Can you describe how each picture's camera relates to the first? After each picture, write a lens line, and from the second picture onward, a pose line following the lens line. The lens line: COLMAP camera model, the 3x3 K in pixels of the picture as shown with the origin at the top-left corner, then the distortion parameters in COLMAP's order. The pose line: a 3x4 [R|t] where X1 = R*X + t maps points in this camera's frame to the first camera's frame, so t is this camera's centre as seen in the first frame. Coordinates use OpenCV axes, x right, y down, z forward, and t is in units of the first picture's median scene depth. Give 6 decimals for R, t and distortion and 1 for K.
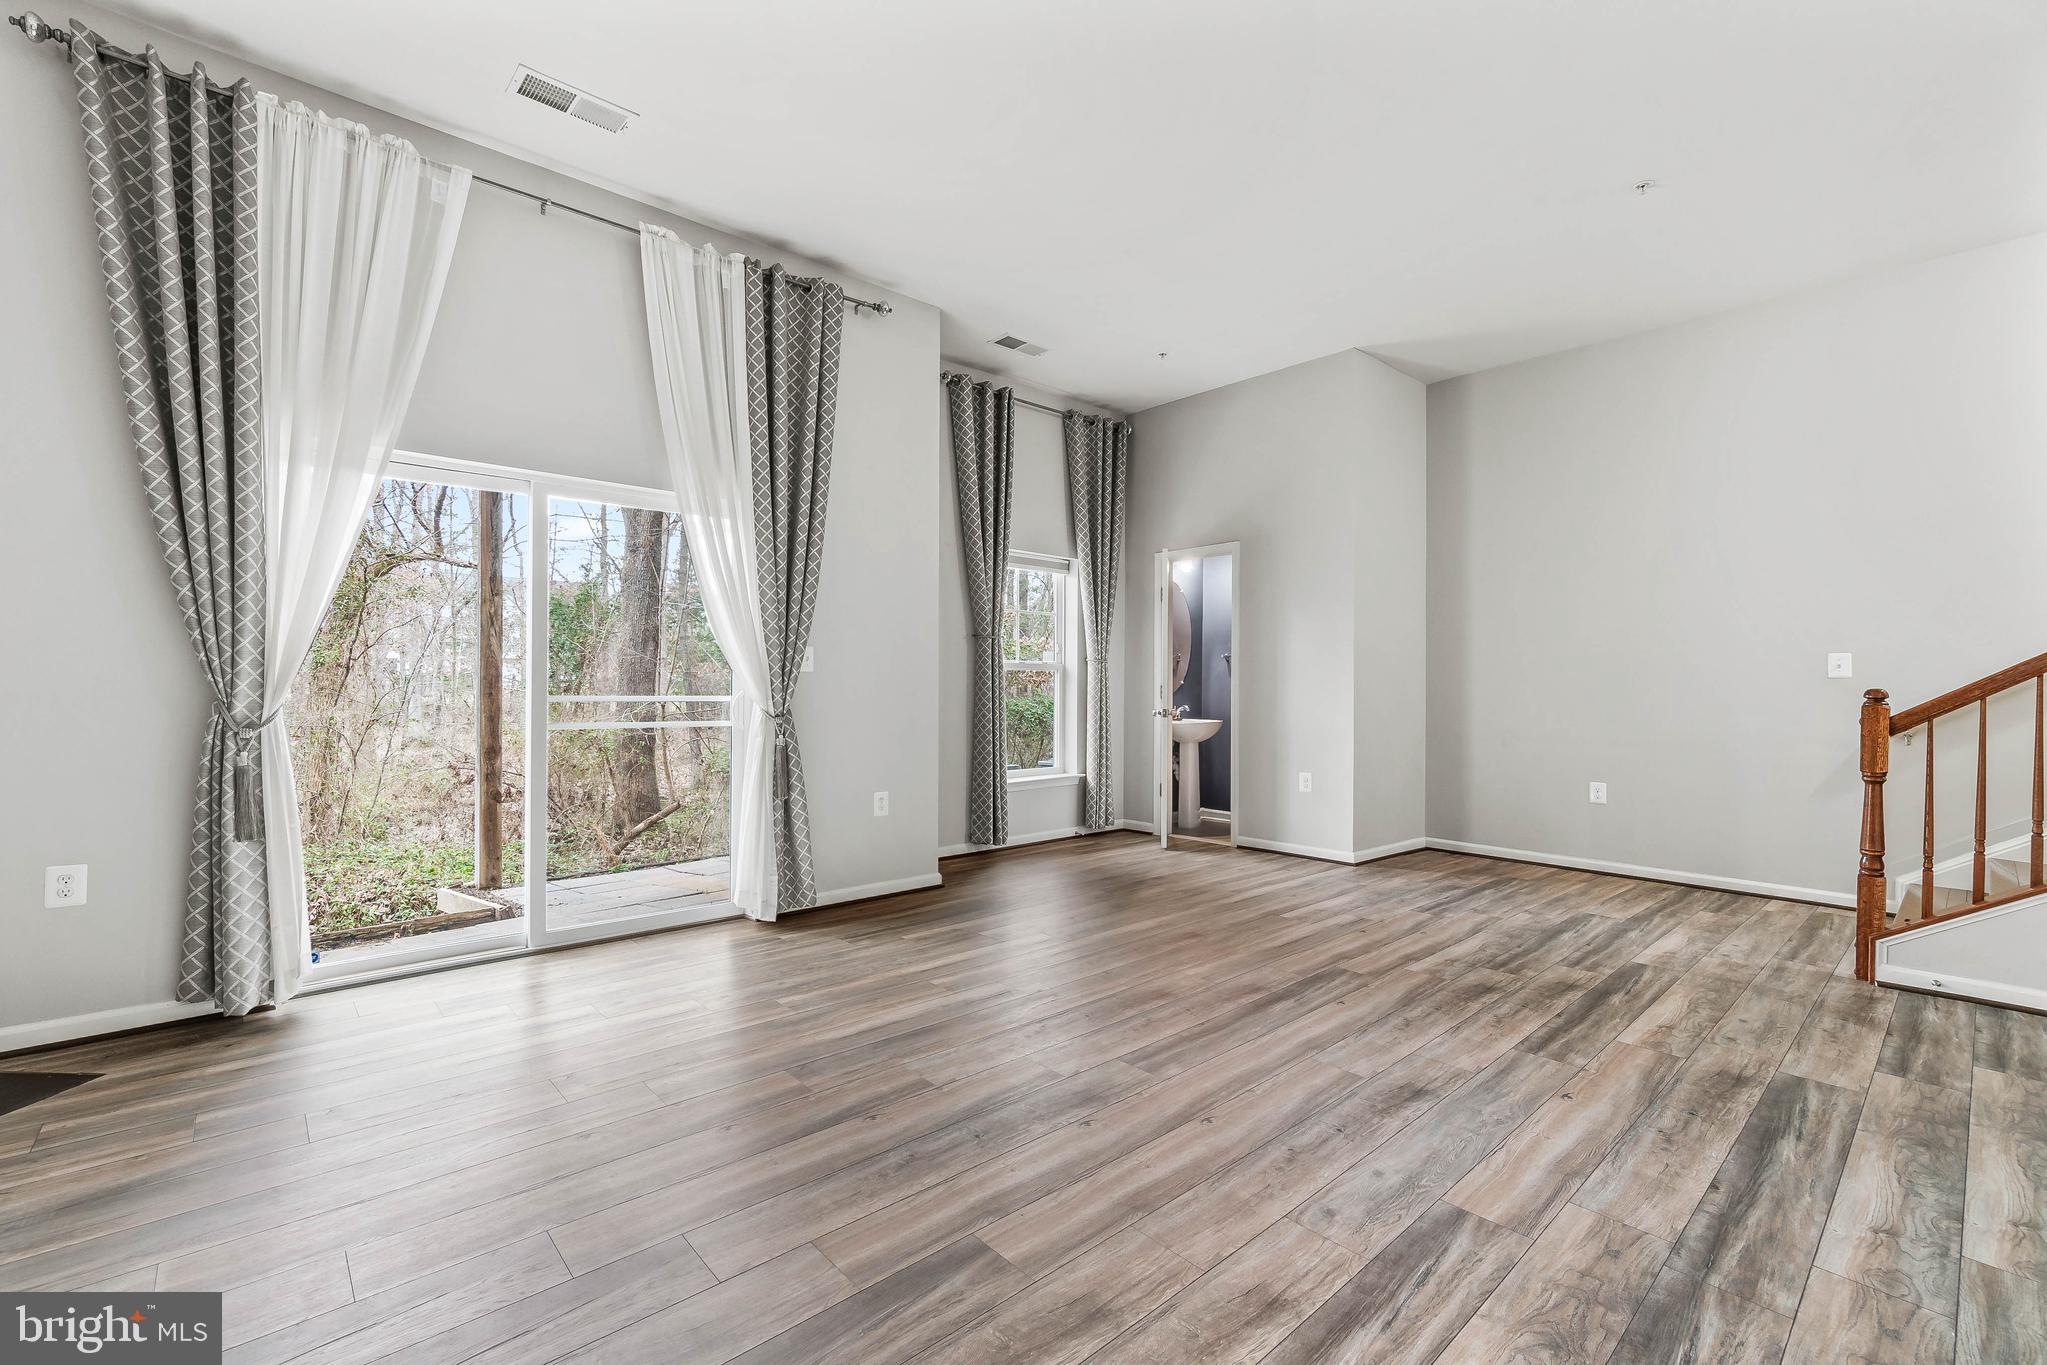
lens RADIAL K [[893.0, 0, 971.6], [0, 893.0, 697.0], [0, 0, 1]] dist [-0.004921, -0.001013]
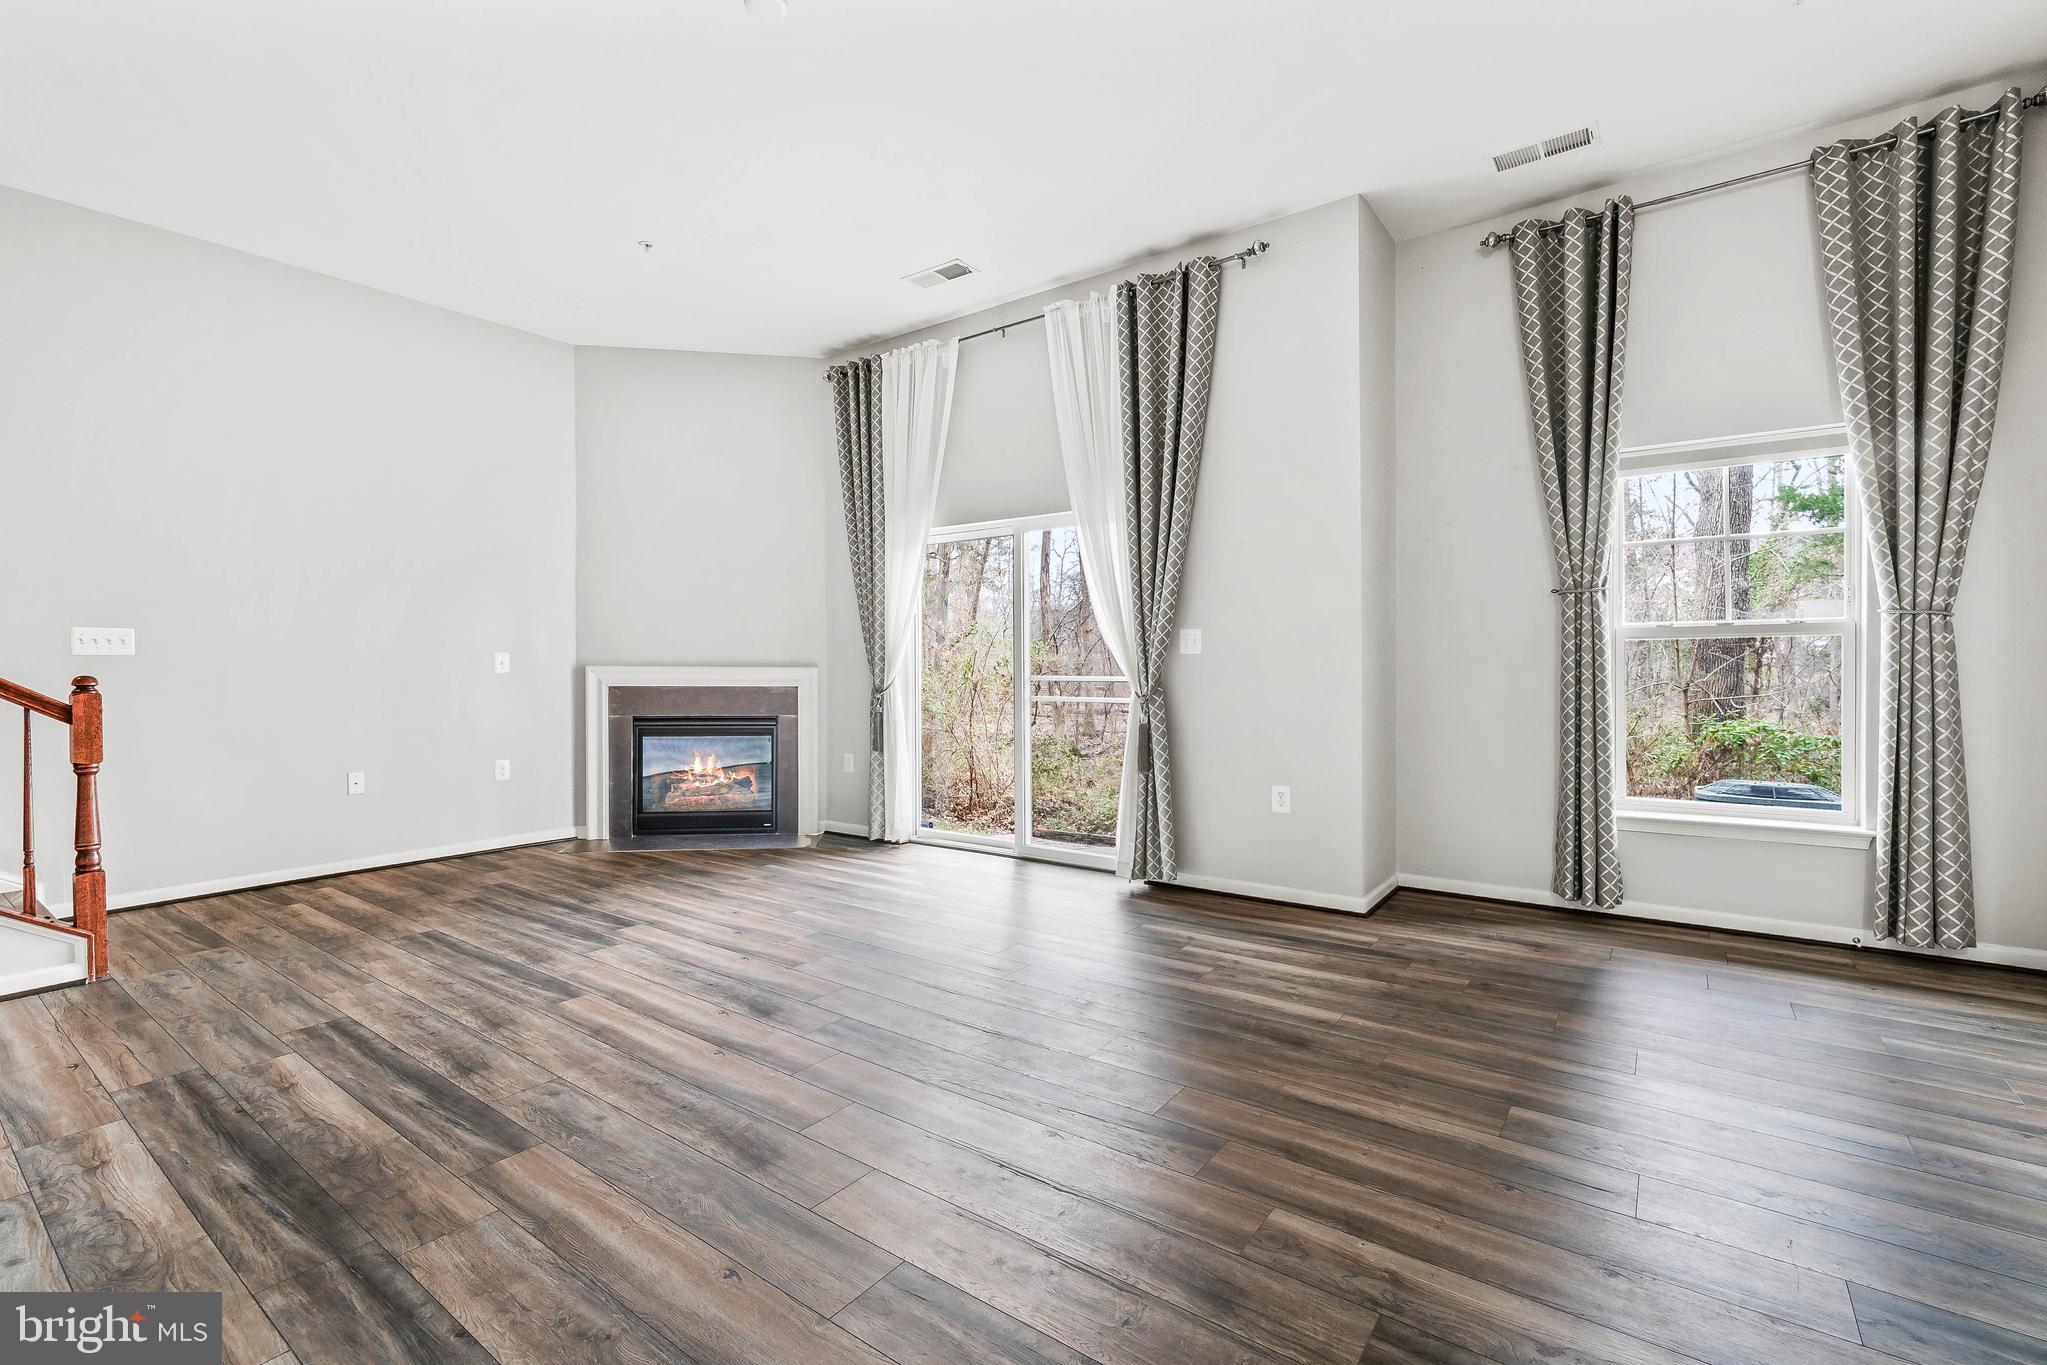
lens RADIAL K [[893.0, 0, 1017.9], [0, 893.0, 676.9], [0, 0, 1]] dist [-0.004921, -0.001013]
pose [[0.220344, 0.005916, -0.975404, 1.582830], [-0.004888, 0.999976, 0.004961, -0.010281], [0.975410, 0.003674, 0.220368, 1.223369]]
